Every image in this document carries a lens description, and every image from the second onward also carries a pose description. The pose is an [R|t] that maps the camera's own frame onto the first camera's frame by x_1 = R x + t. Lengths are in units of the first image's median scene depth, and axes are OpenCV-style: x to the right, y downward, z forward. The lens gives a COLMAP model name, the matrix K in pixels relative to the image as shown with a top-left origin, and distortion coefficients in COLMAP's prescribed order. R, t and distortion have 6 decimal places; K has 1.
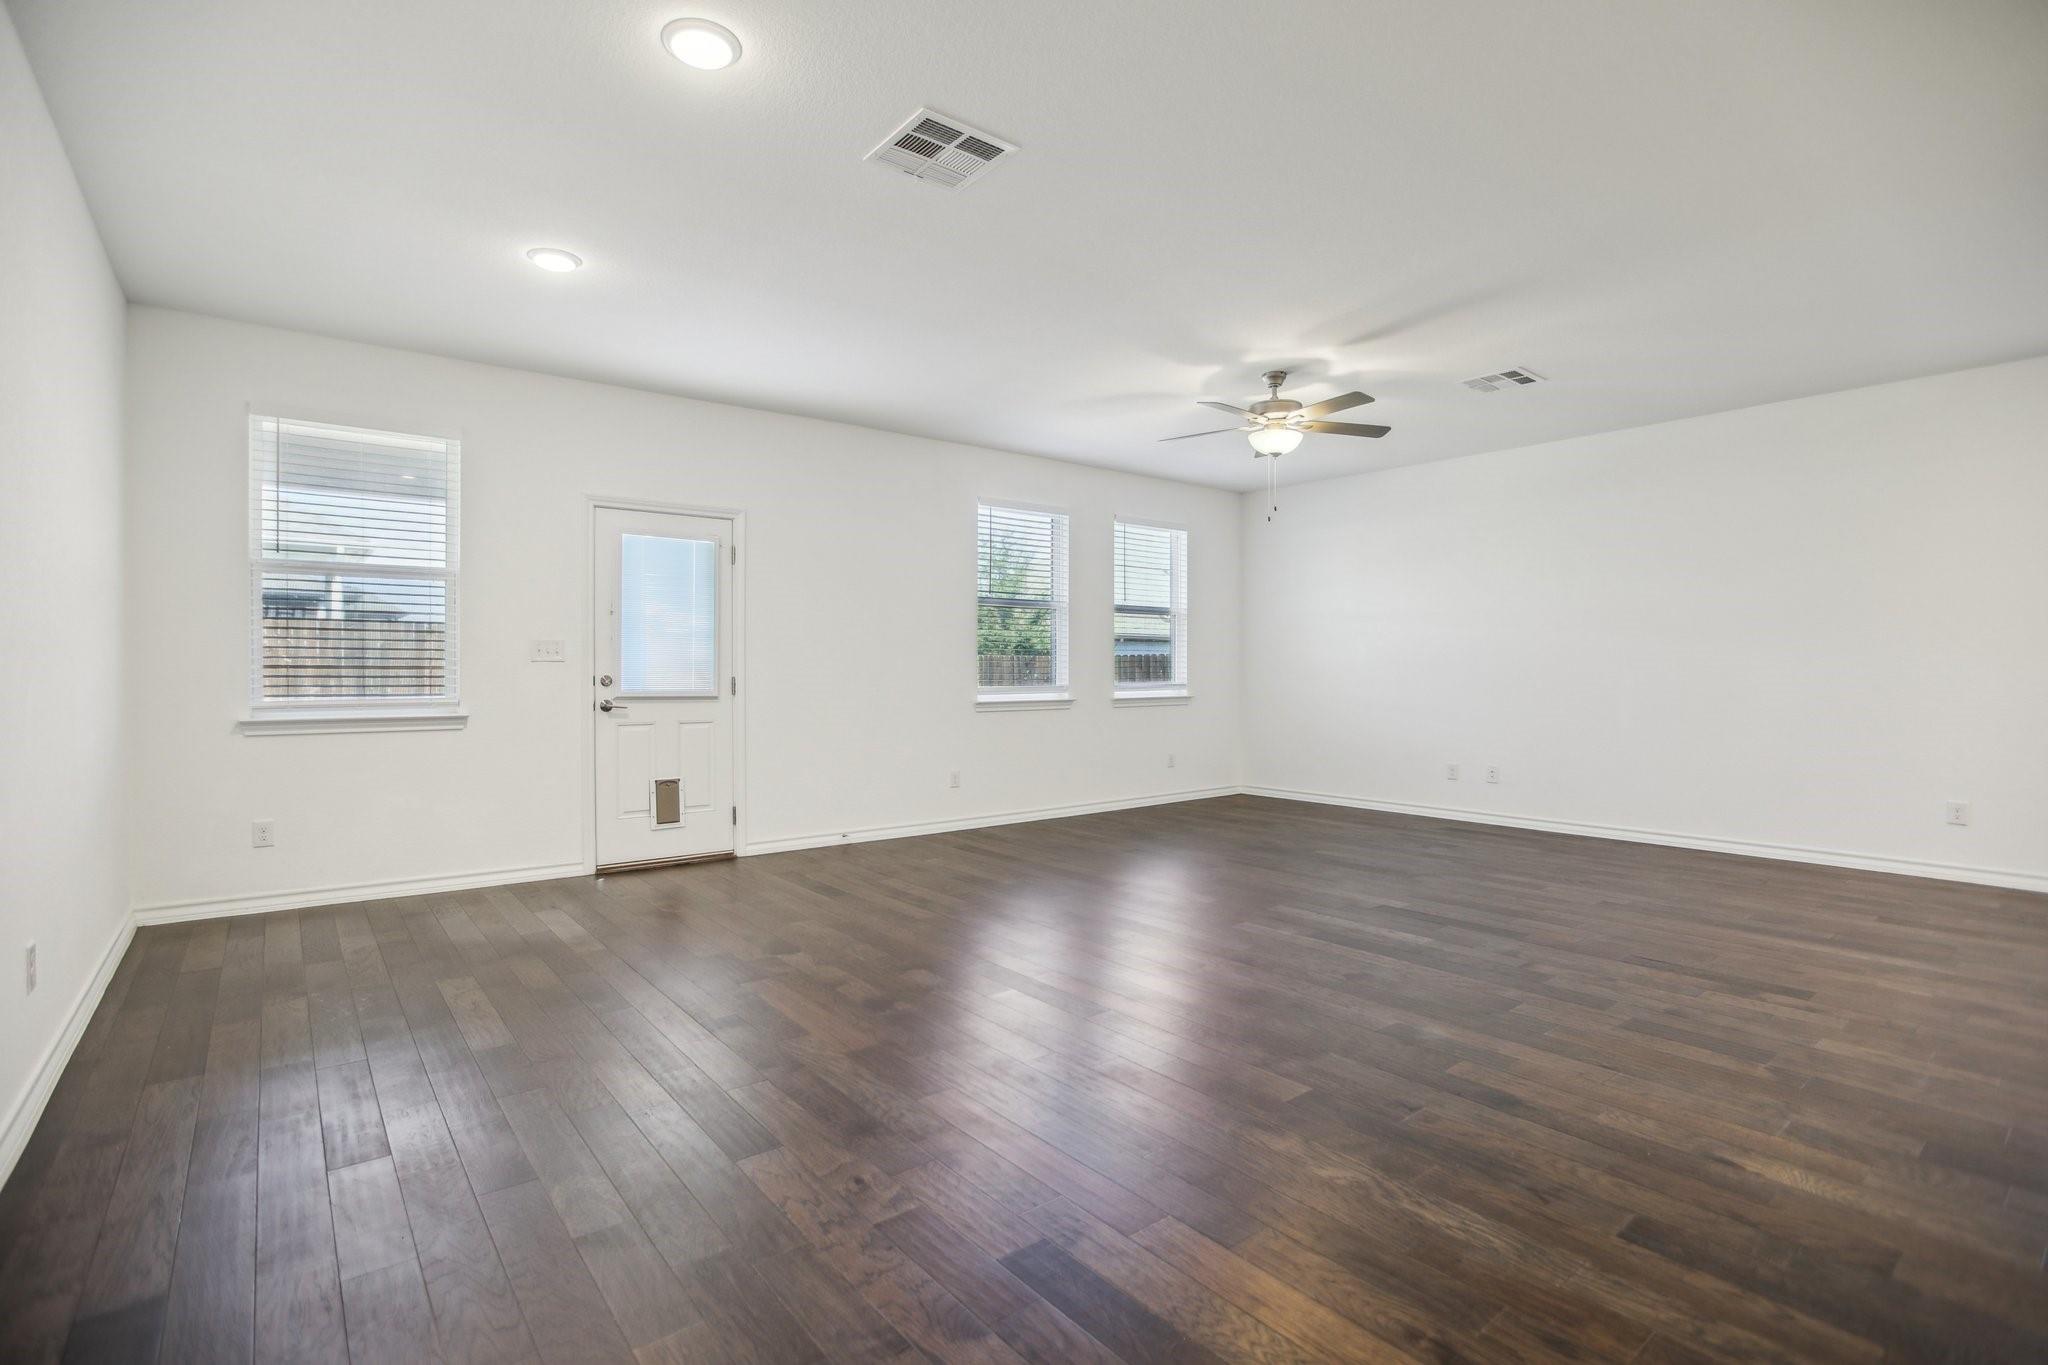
lens RADIAL K [[977.4, 0, 1012.7], [0, 977.4, 683.5], [0, 0, 1]] dist [-0.038533, 0.015971]
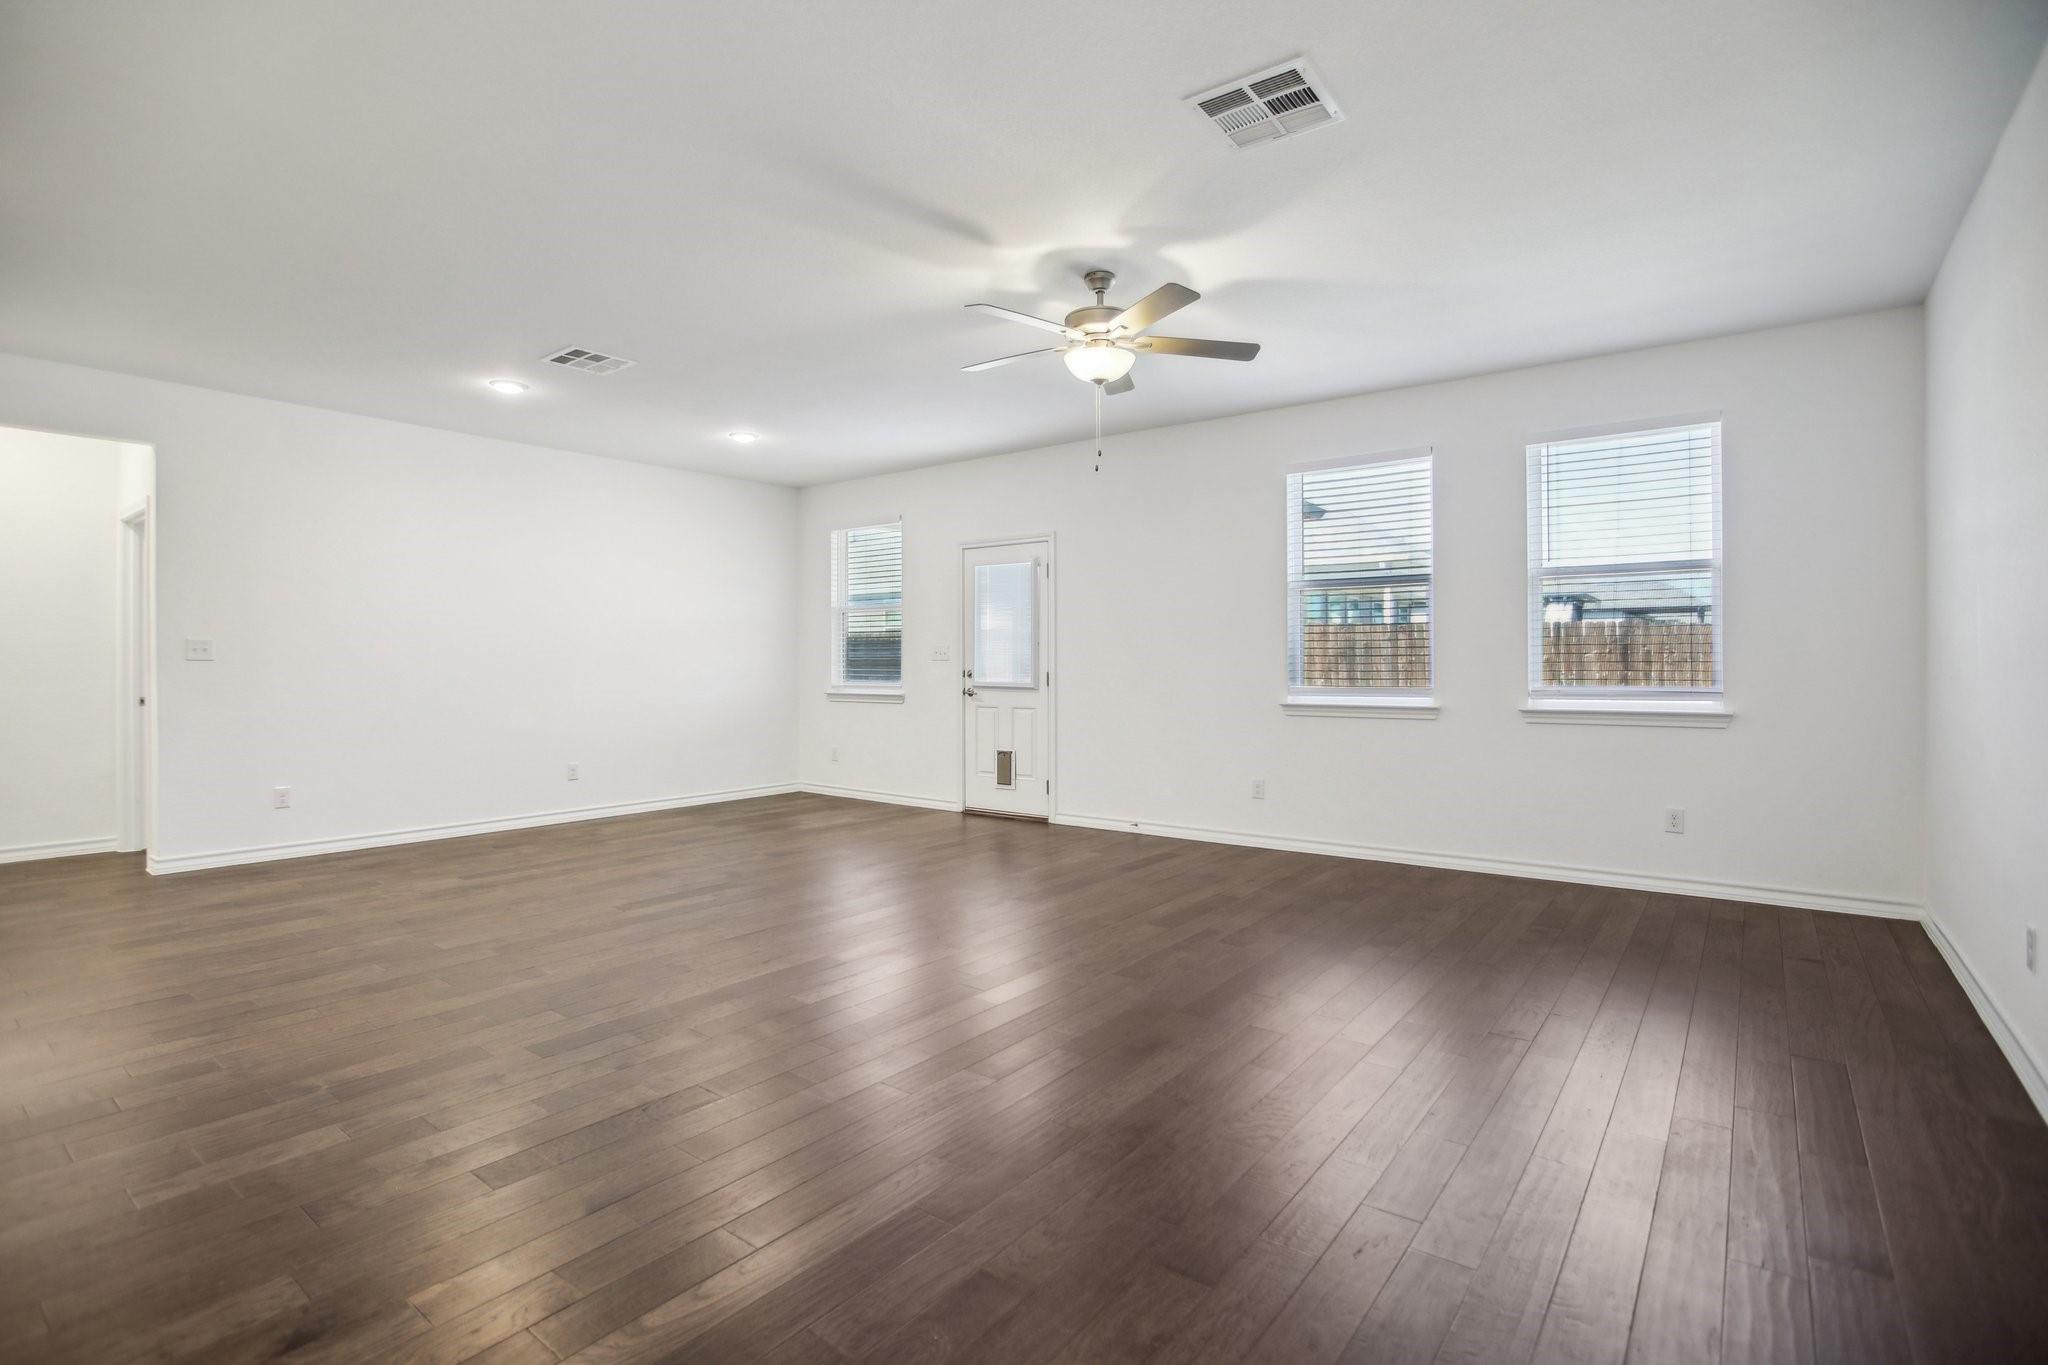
lens RADIAL K [[977.4, 0, 1023.0], [0, 977.4, 671.8], [0, 0, 1]] dist [-0.038533, 0.015971]
pose [[0.235466, 0.004293, -0.971873, 0.904657], [-0.012018, 0.999927, 0.001505, -0.009253], [0.971808, 0.011326, 0.235500, 0.700937]]
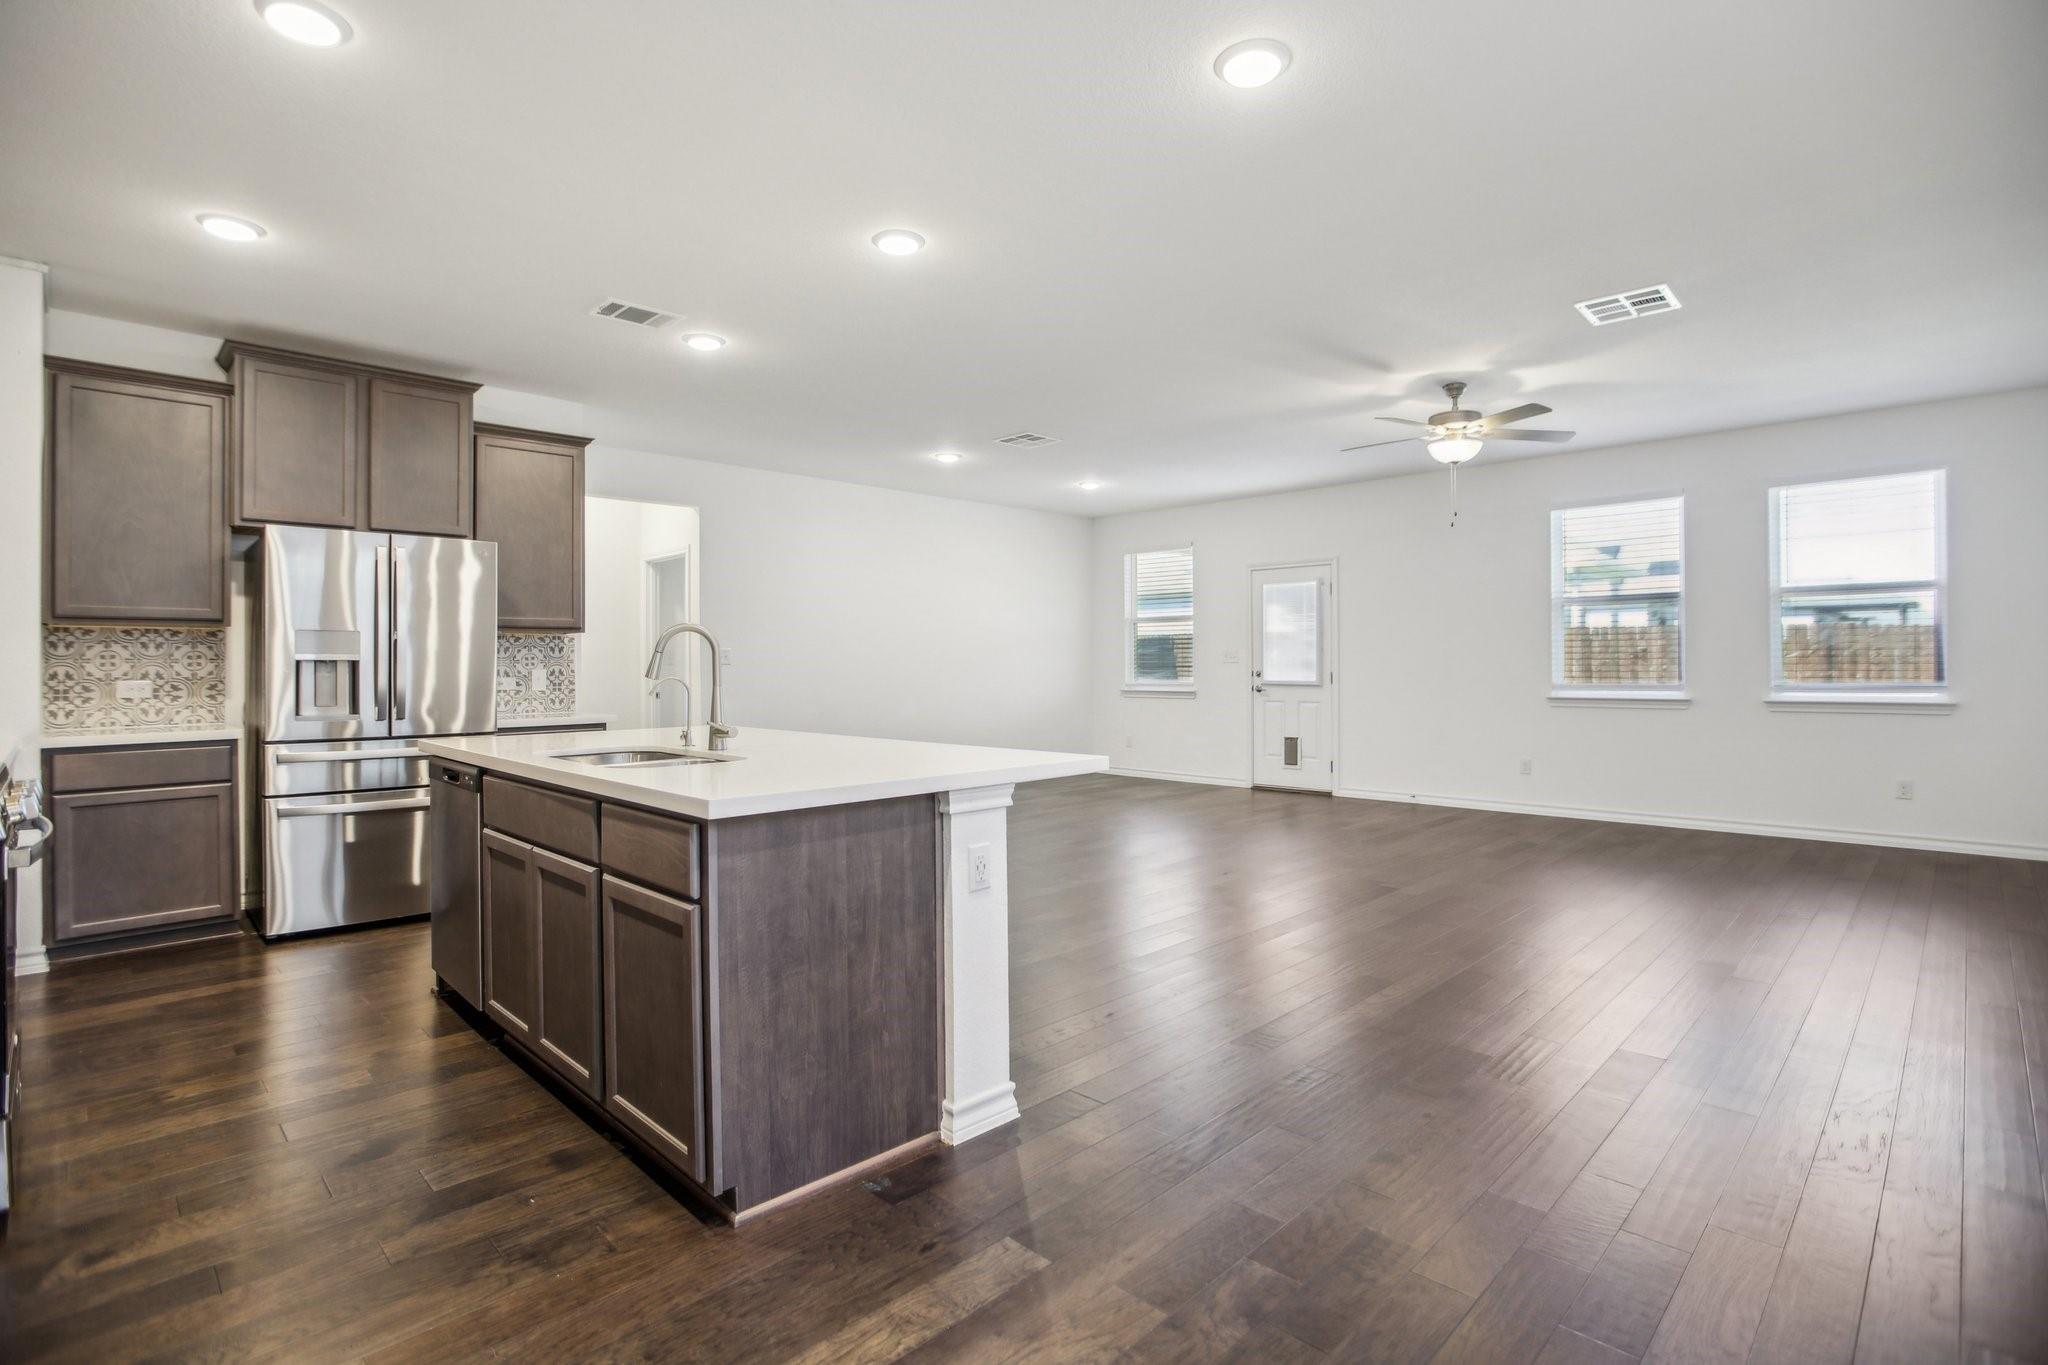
lens RADIAL K [[977.4, 0, 1034.1], [0, 977.4, 663.6], [0, 0, 1]] dist [-0.038533, 0.015971]
pose [[0.116438, -0.005992, -0.993180, 1.145193], [-0.010891, 0.999914, -0.007310, -0.003990], [0.993138, 0.011668, 0.116362, 0.392624]]
